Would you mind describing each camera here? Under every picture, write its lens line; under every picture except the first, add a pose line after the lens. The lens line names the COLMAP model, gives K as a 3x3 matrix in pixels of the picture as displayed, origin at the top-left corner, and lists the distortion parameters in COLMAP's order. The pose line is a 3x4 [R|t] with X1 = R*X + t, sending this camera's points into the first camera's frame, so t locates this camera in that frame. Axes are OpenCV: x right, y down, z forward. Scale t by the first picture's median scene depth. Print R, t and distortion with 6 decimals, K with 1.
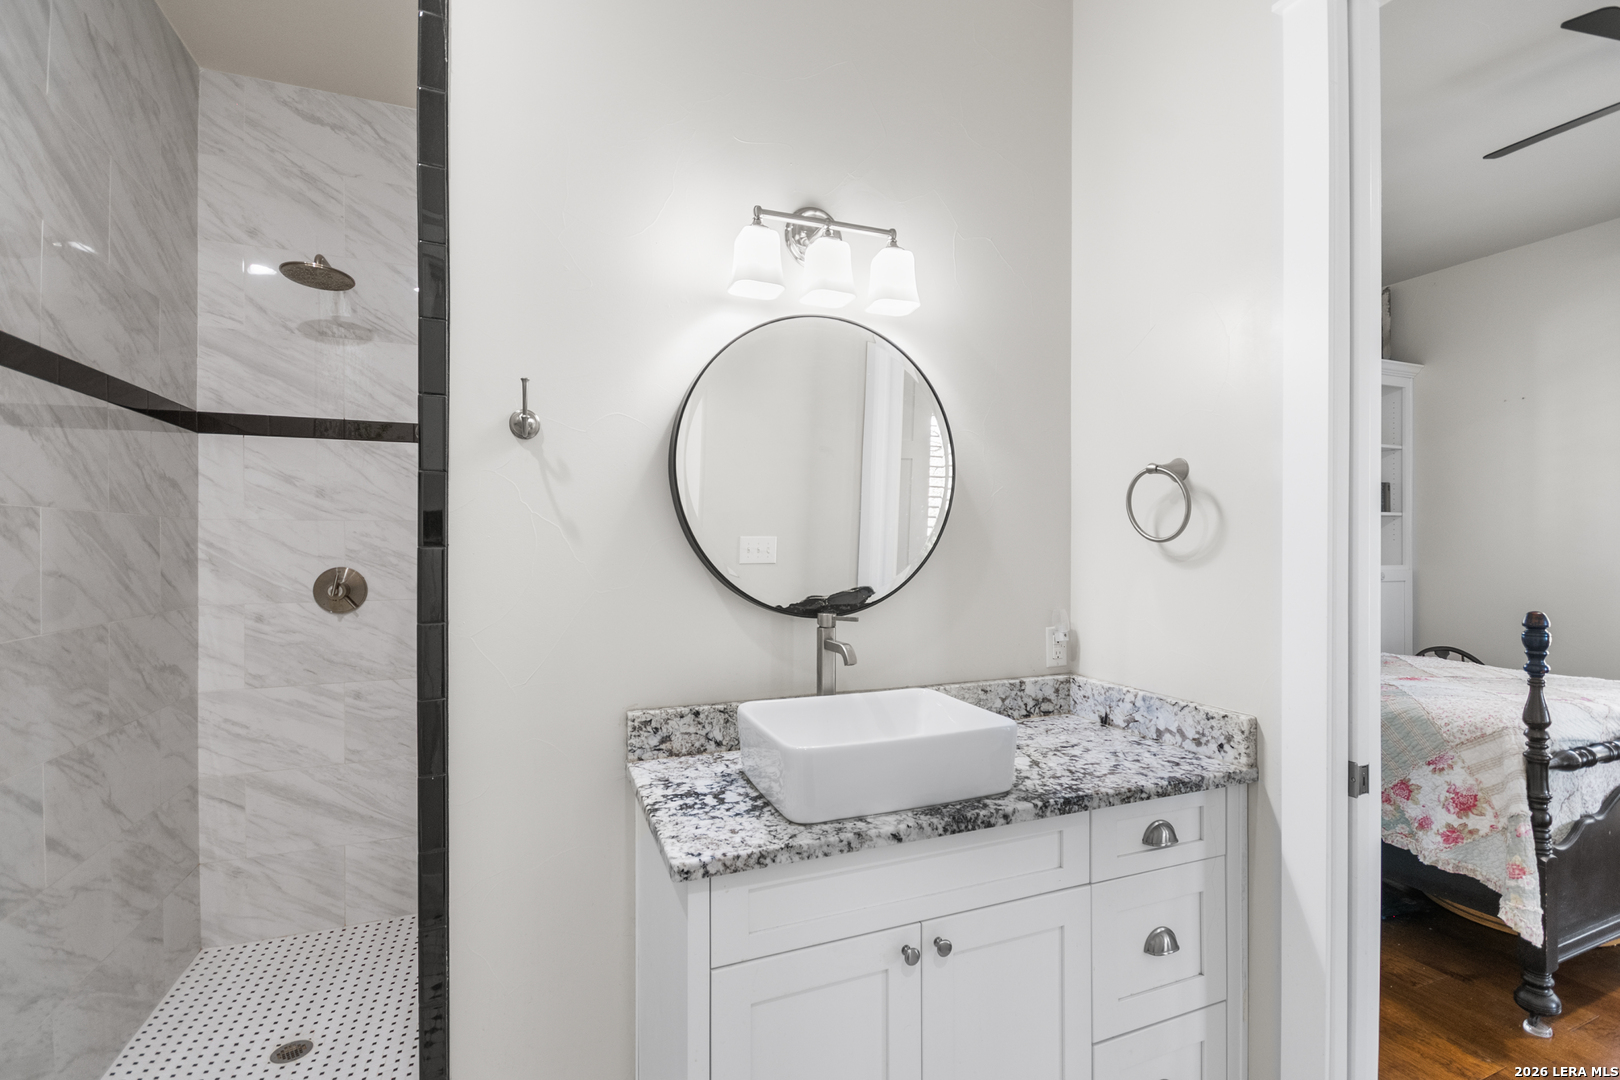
lens RADIAL K [[719.3, 0, 822.8], [0, 719.3, 551.3], [0, 0, 1]] dist [-0.000009, 0.000261]
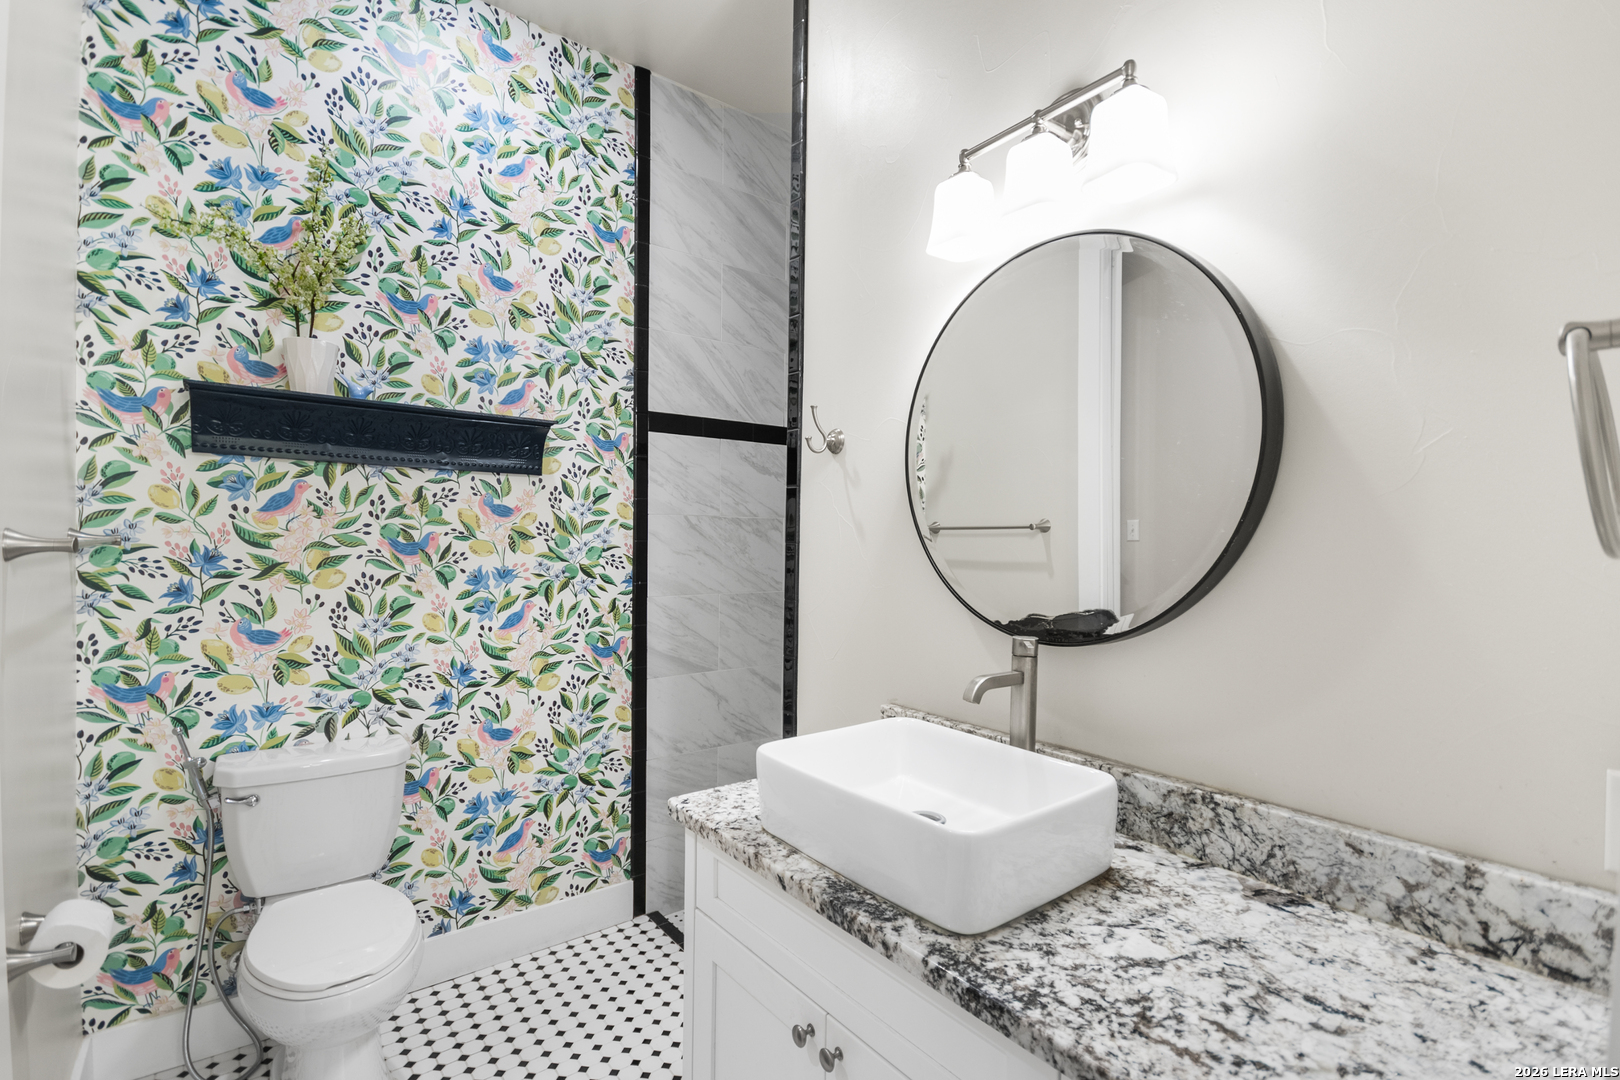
lens RADIAL K [[764.1, 0, 807.0], [0, 764.1, 554.6], [0, 0, 1]] dist [0.001569, -0.009734]
pose [[0.250344, 0.026095, -0.967805, 0.803871], [-0.016477, 0.999607, 0.022690, -0.017313], [0.968017, 0.010266, 0.250675, 0.637978]]
